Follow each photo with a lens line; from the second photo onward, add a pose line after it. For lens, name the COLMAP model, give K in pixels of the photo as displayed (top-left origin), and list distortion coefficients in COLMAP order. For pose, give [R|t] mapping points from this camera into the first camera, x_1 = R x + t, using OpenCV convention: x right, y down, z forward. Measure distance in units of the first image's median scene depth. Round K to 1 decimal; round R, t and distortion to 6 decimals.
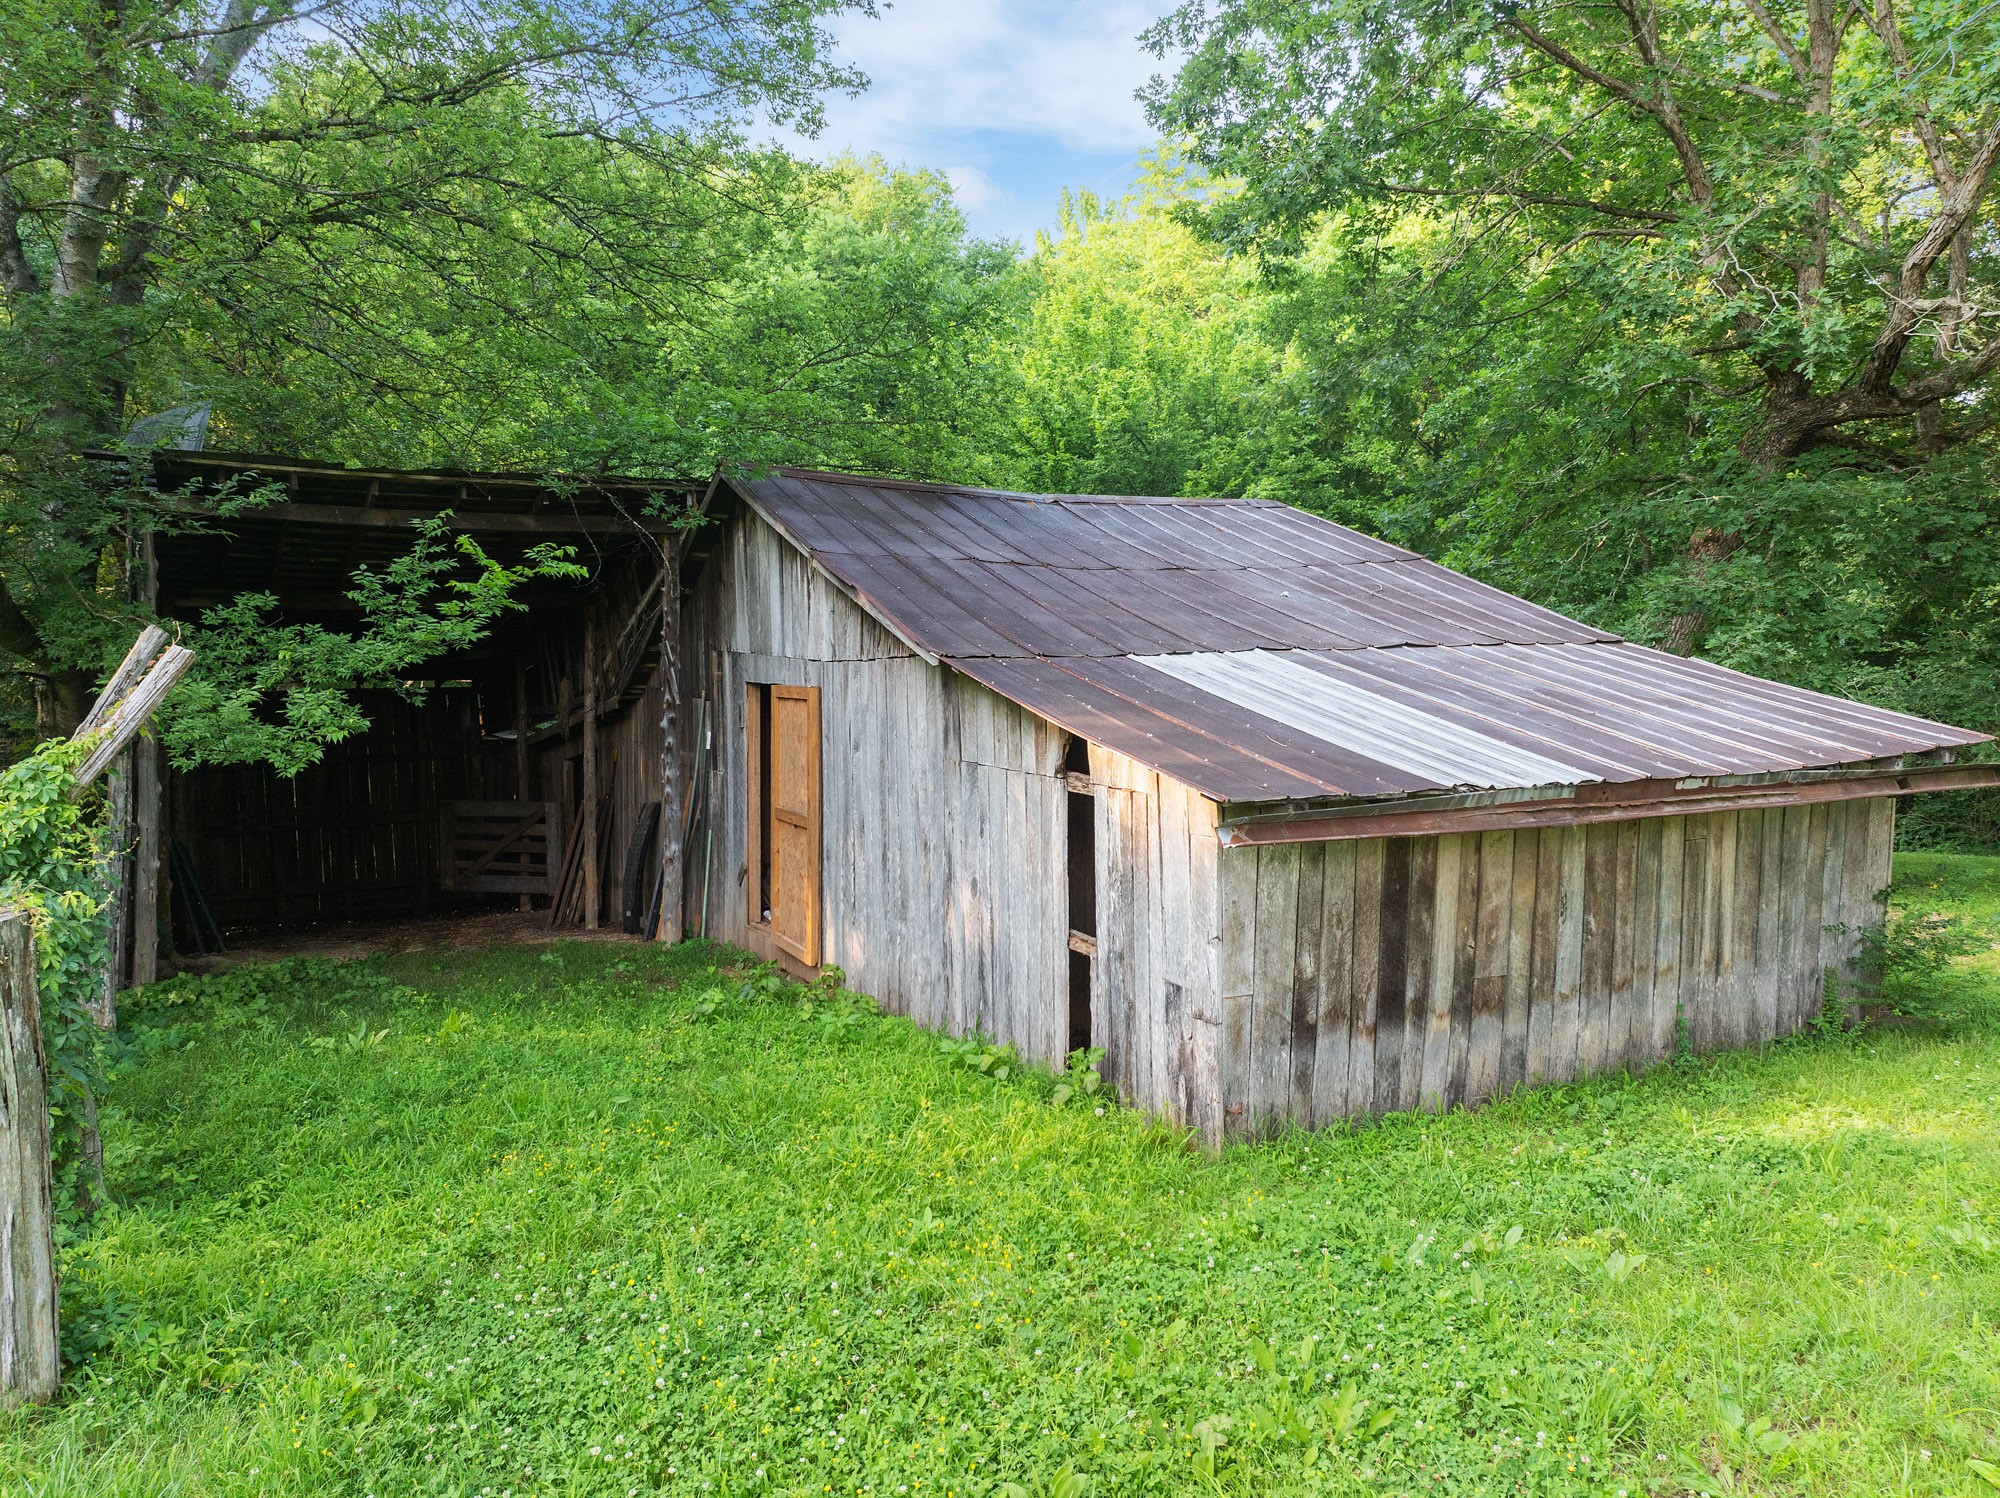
lens RADIAL K [[1416.7, 0, 1000.2], [0, 1416.7, 748.1], [0, 0, 1]] dist [-0.029058, -0.010119]
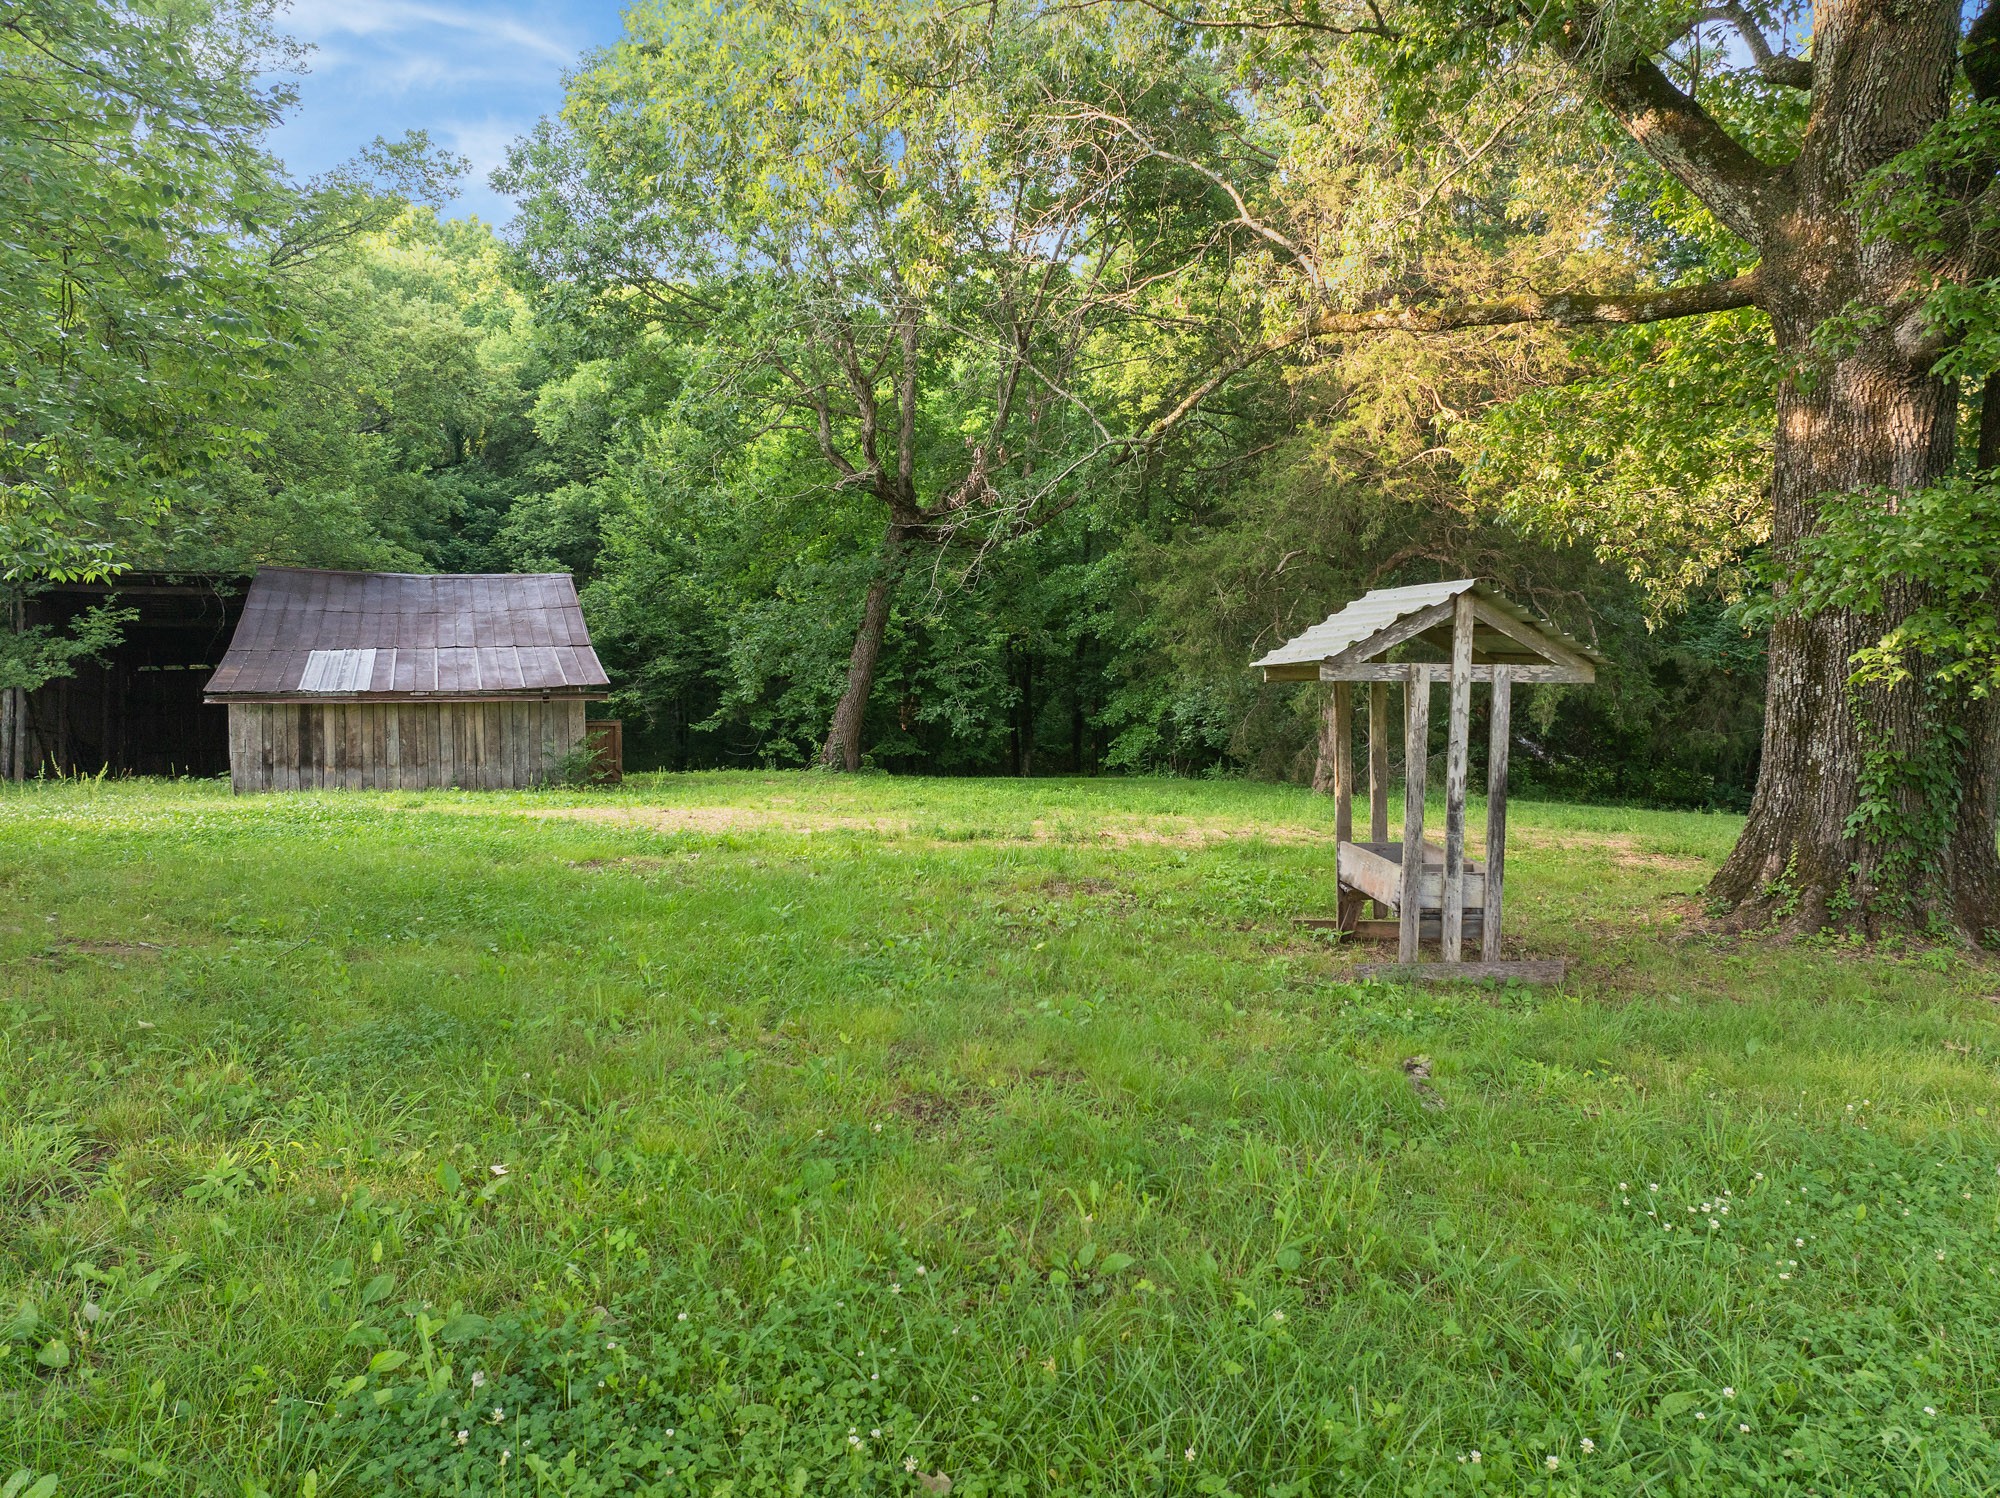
lens RADIAL K [[1416.7, 0, 999.9], [0, 1416.7, 746.0], [0, 0, 1]] dist [-0.029058, -0.010119]
pose [[0.993608, 0.012465, -0.112192, 2.011319], [-0.012241, 0.999921, 0.002690, 0.112770], [0.112217, -0.001300, 0.993683, -1.800978]]
